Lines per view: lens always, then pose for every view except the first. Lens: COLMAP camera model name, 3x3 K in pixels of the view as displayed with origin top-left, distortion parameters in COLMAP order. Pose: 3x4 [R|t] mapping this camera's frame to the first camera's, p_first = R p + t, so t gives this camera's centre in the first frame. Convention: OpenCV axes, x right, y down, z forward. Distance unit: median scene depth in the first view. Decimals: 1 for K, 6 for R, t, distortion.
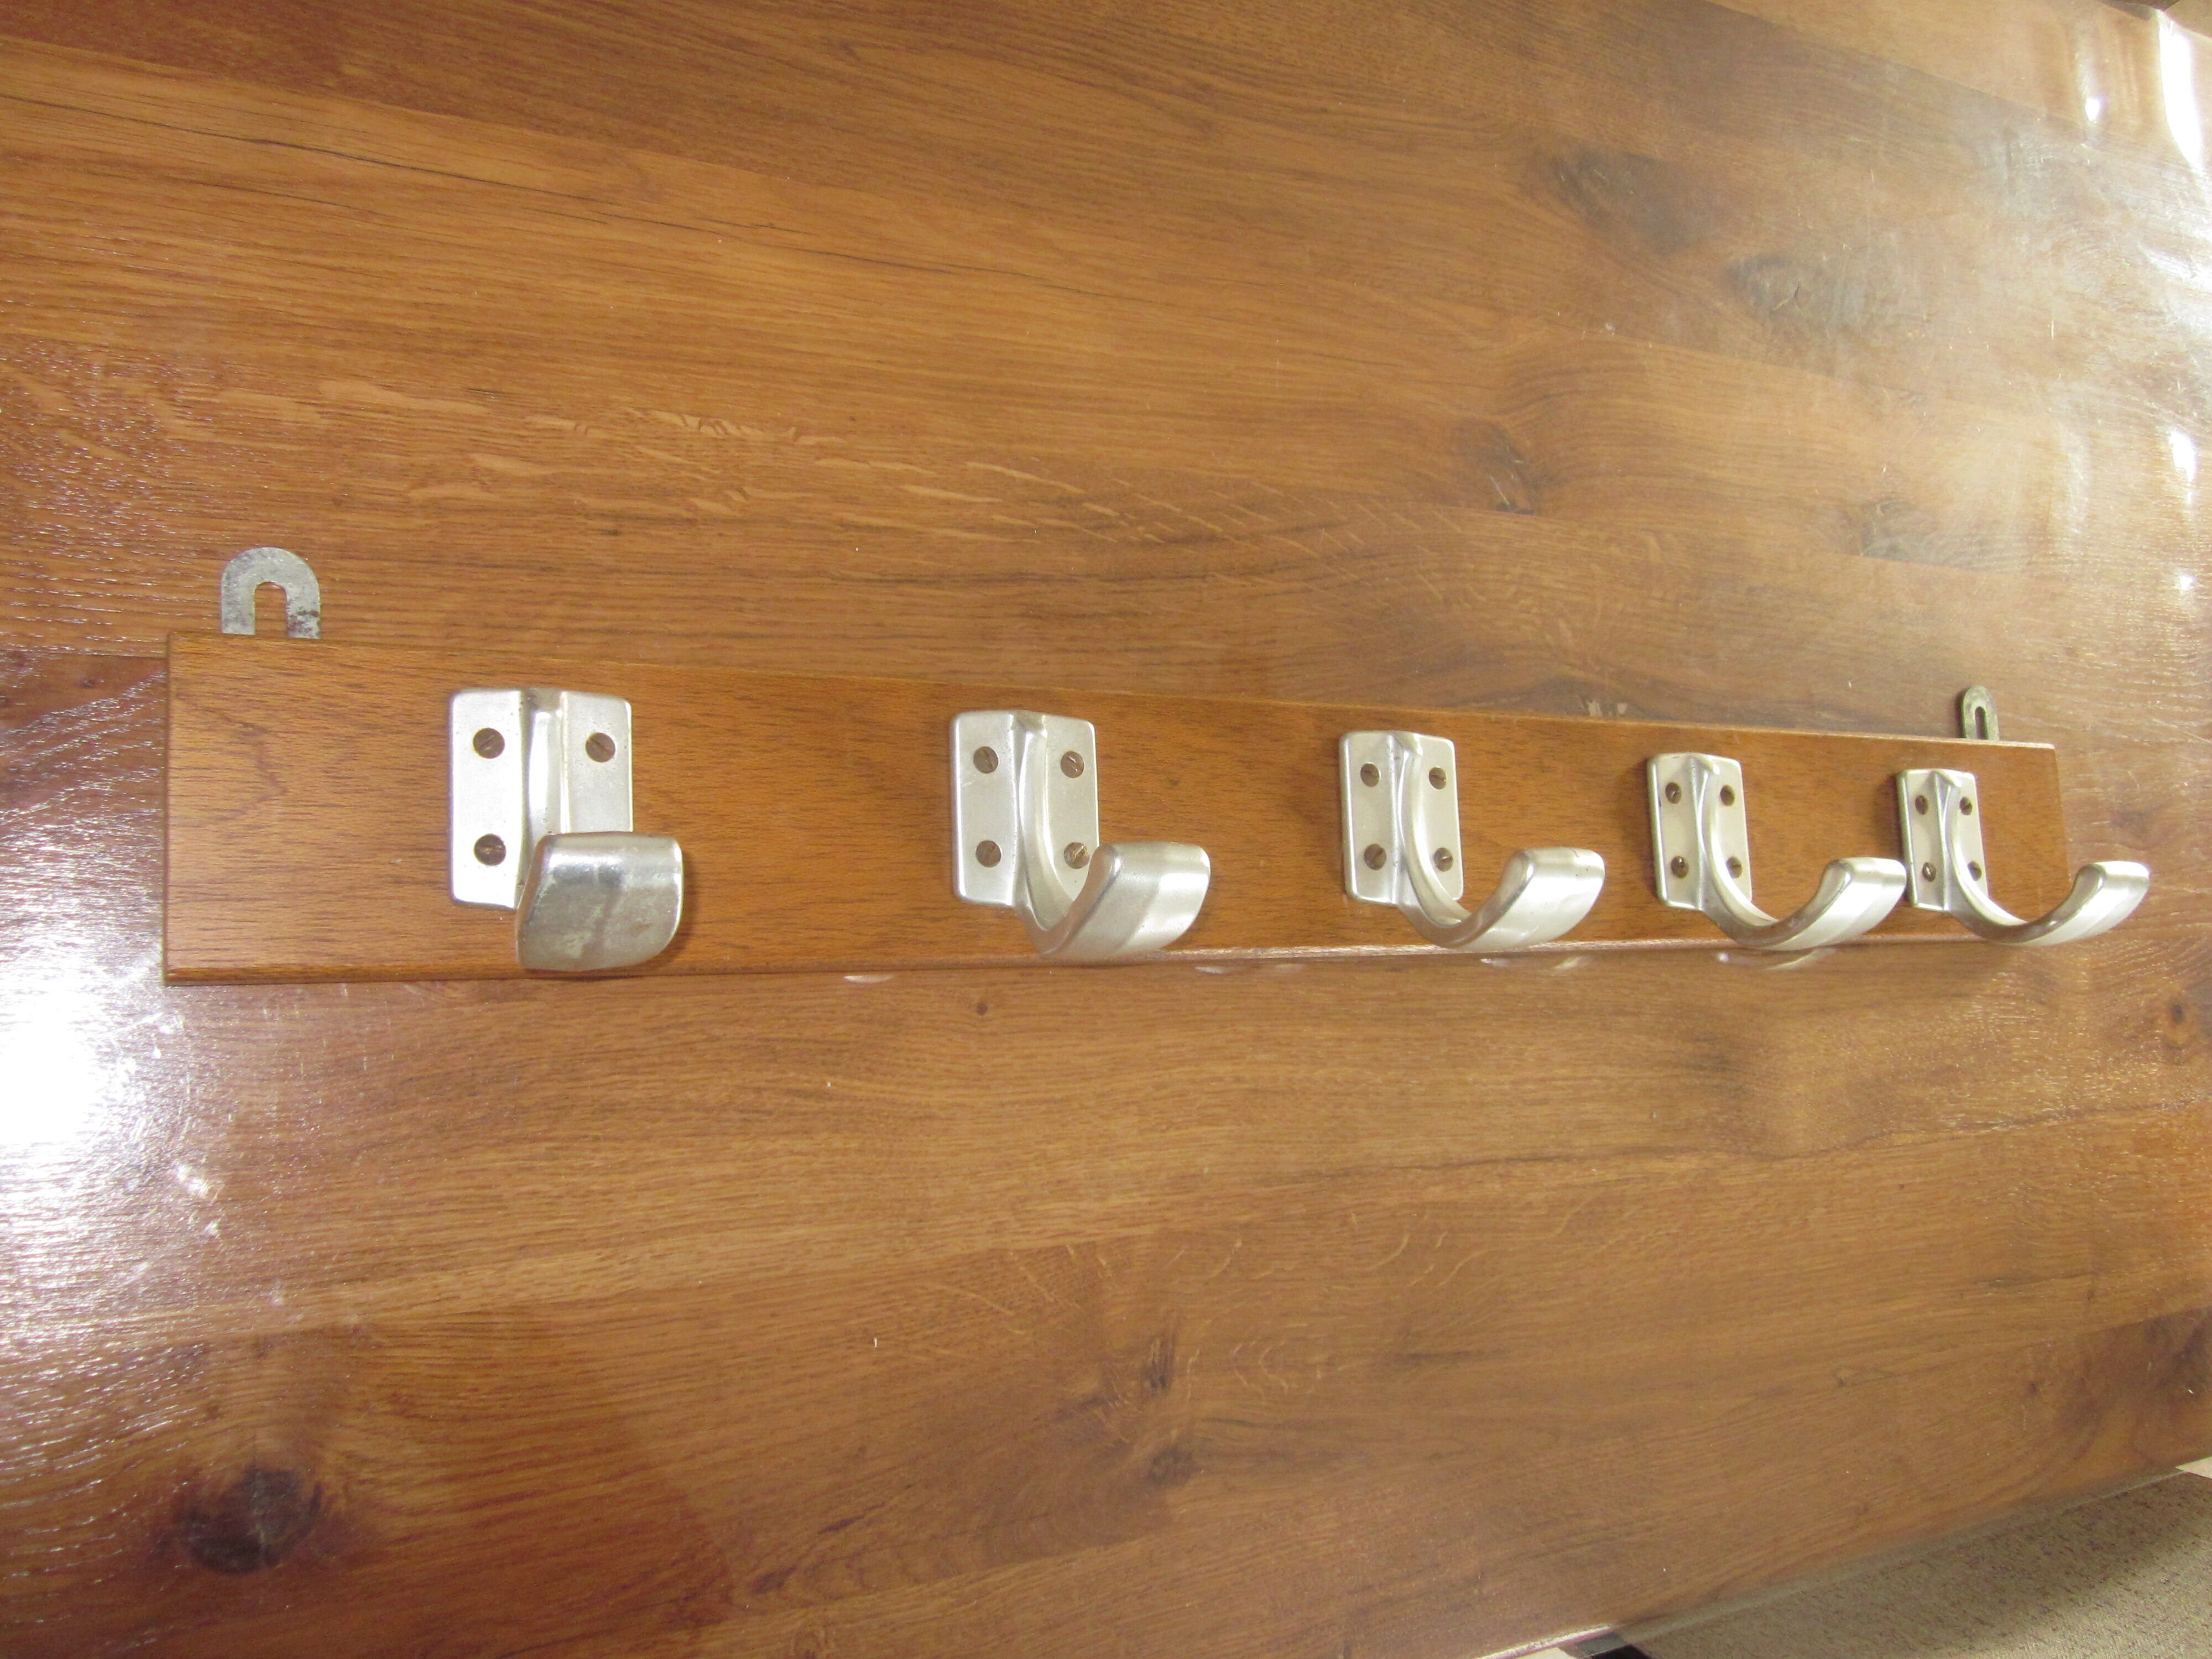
lens RADIAL K [[1817.4, 0, 1108.6], [0, 1817.4, 825.8], [0, 0, 1]] dist [-0.041955, 0.011922]
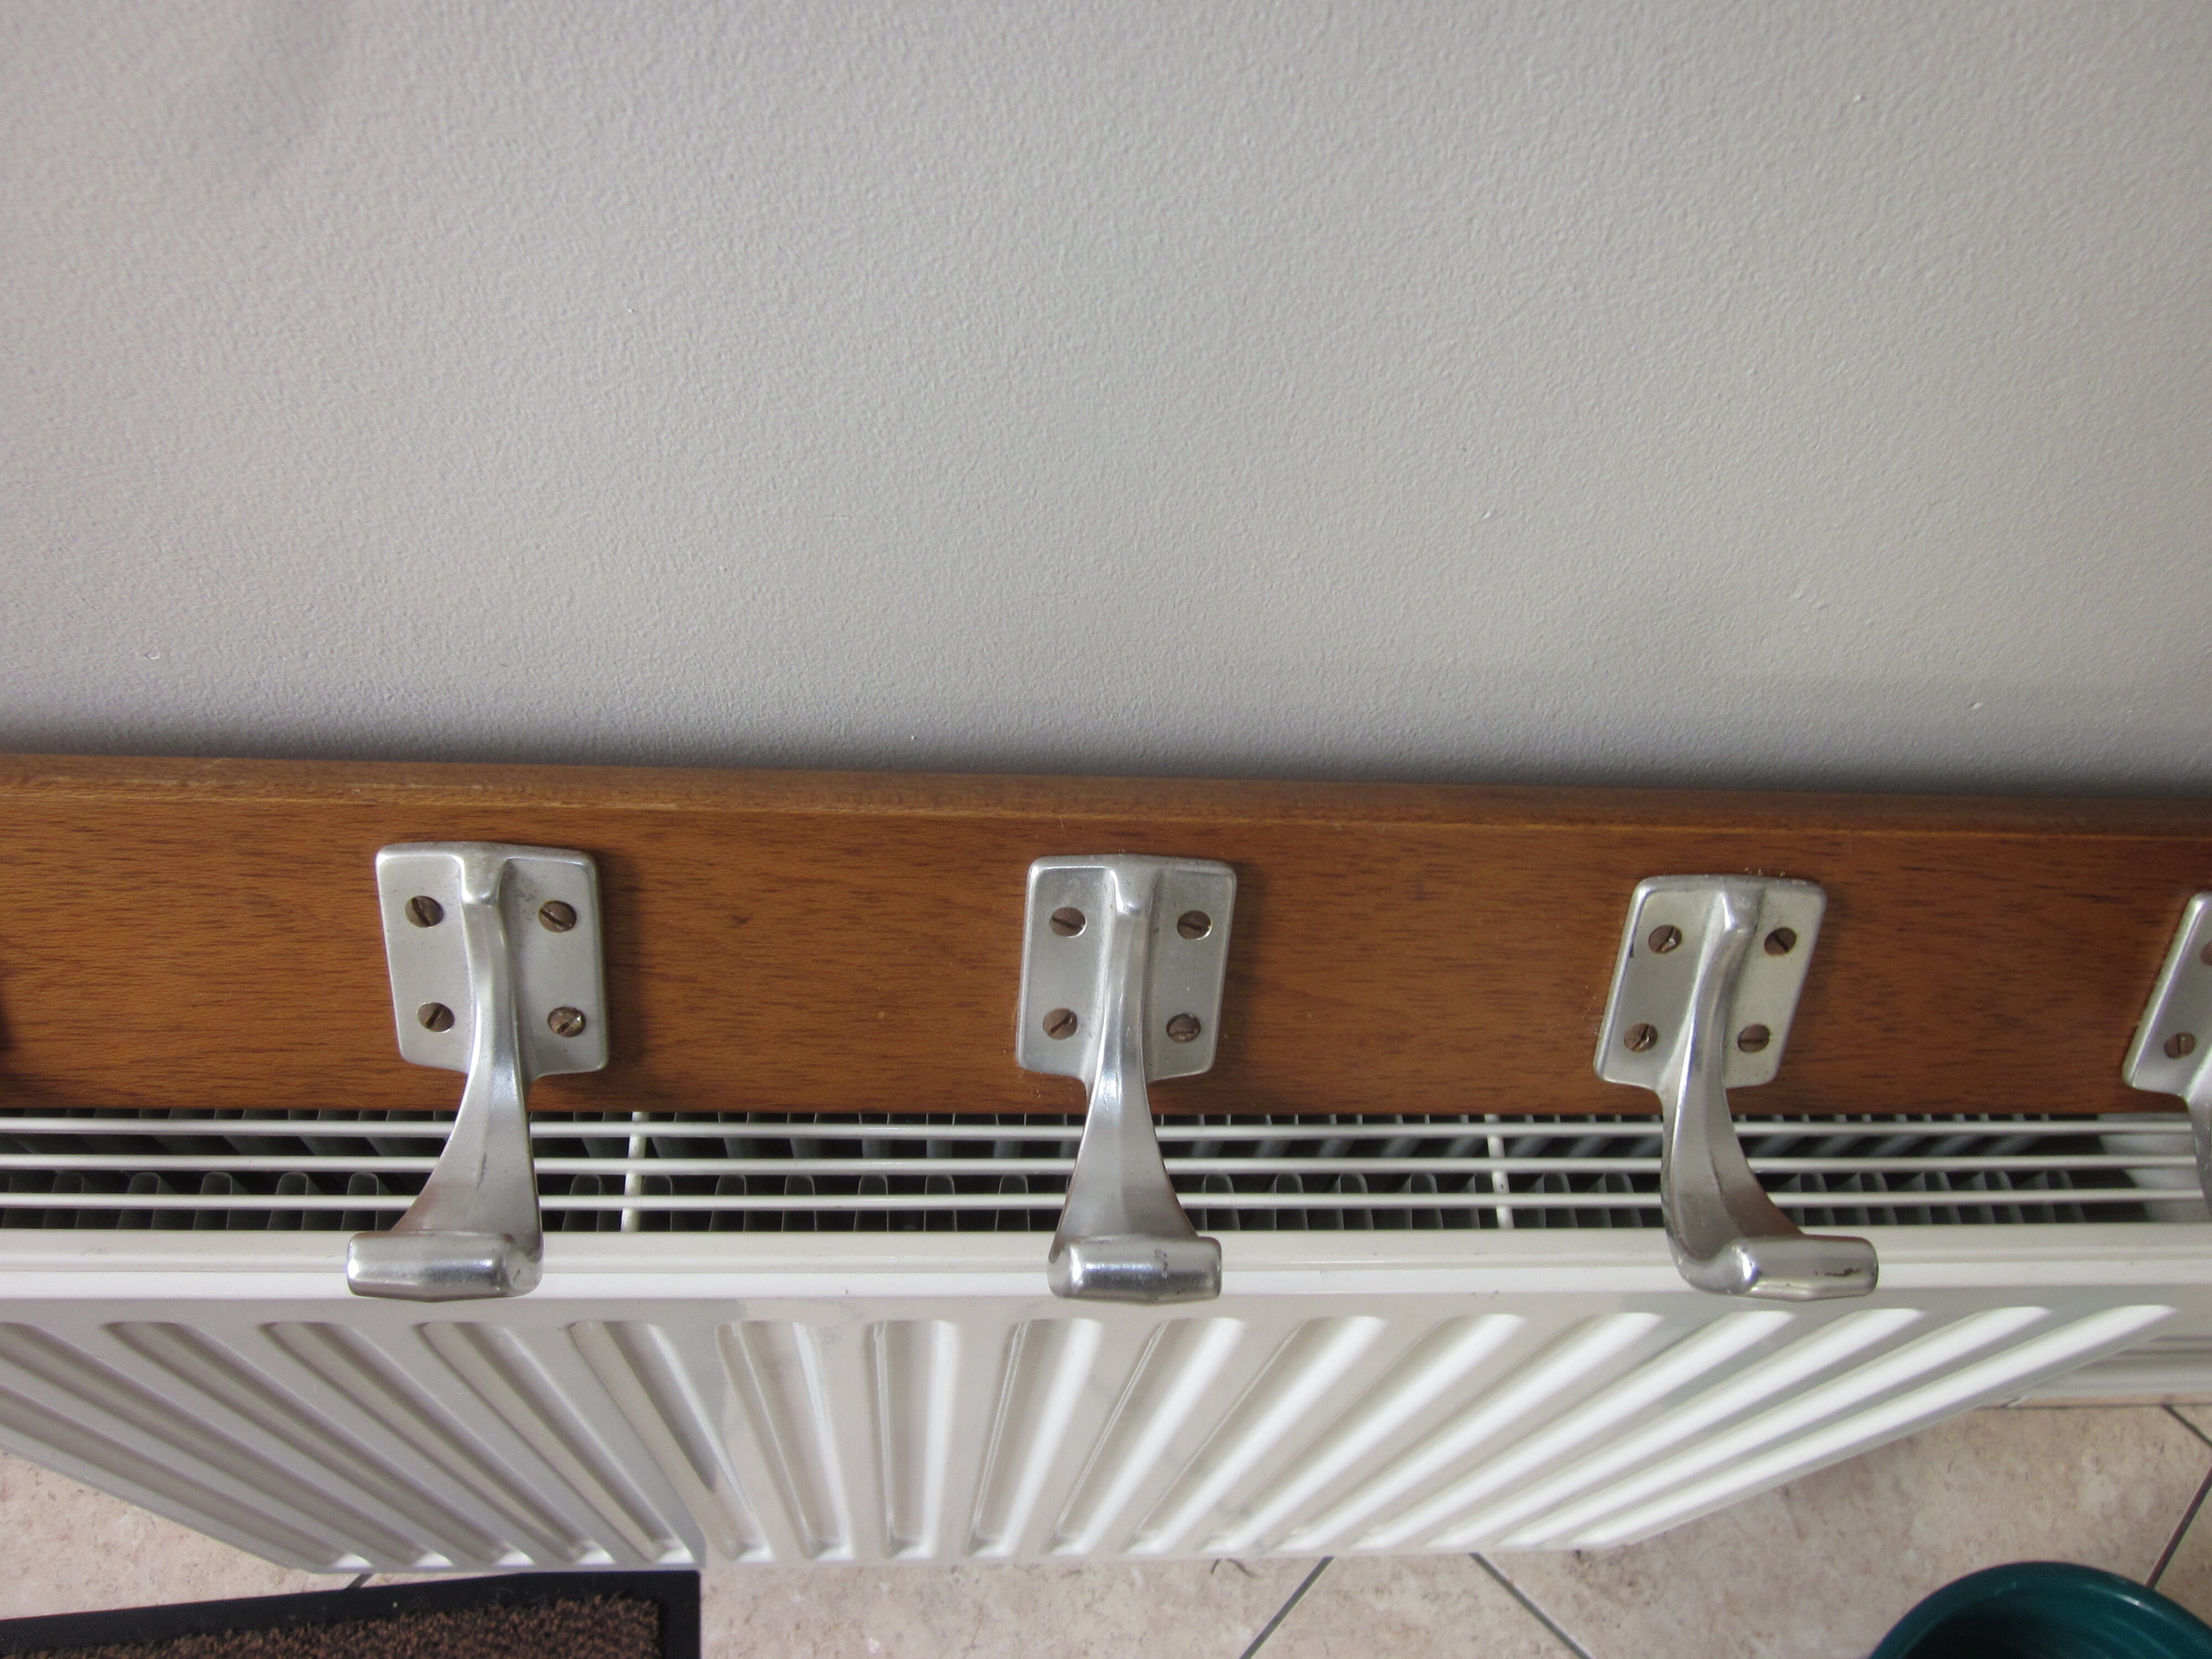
lens RADIAL K [[1817.4, 0, 1102.6], [0, 1817.4, 836.2], [0, 0, 1]] dist [-0.041955, 0.011922]
pose [[0.903800, 0.287752, -0.316770, 0.408988], [-0.058866, 0.816752, 0.573979, -0.502656], [0.423886, -0.500115, 0.755119, 0.578377]]
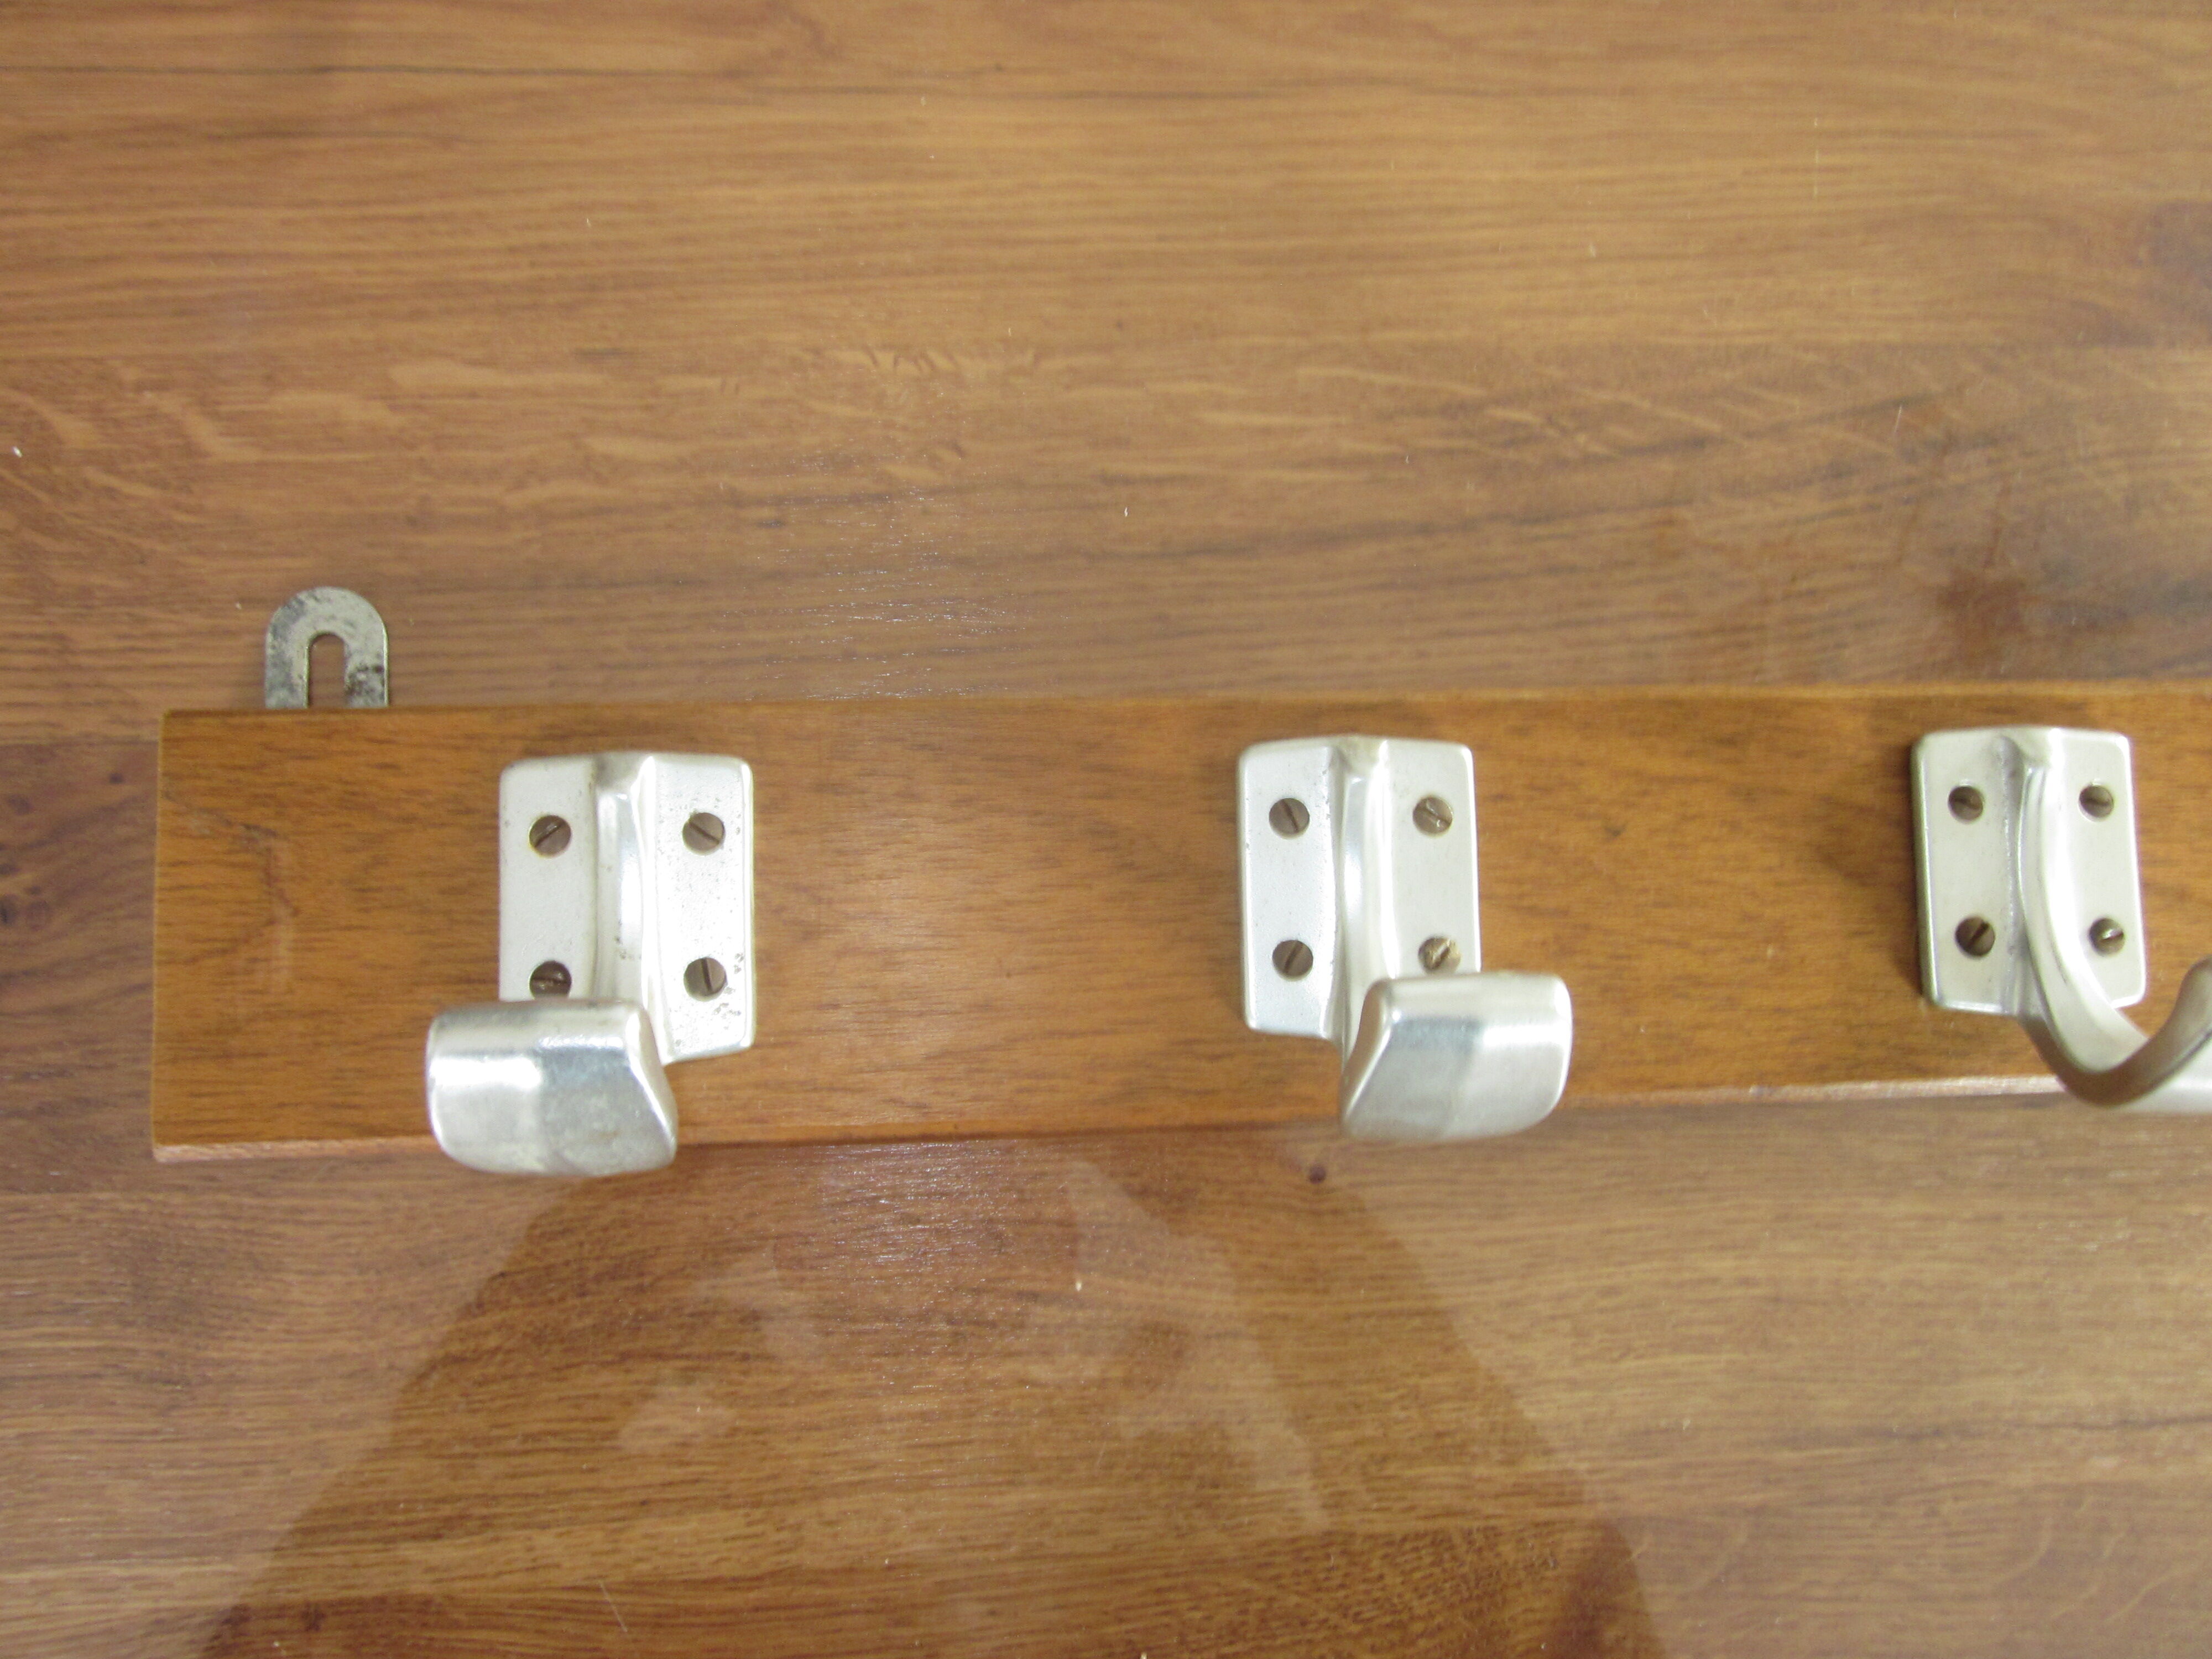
lens RADIAL K [[1817.4, 0, 1122.4], [0, 1817.4, 834.1], [0, 0, 1]] dist [-0.041955, 0.011922]
pose [[0.914153, -0.018544, -0.404946, 0.146579], [0.035739, 0.998750, 0.034943, -0.055340], [0.403792, -0.046415, 0.913673, 0.368526]]
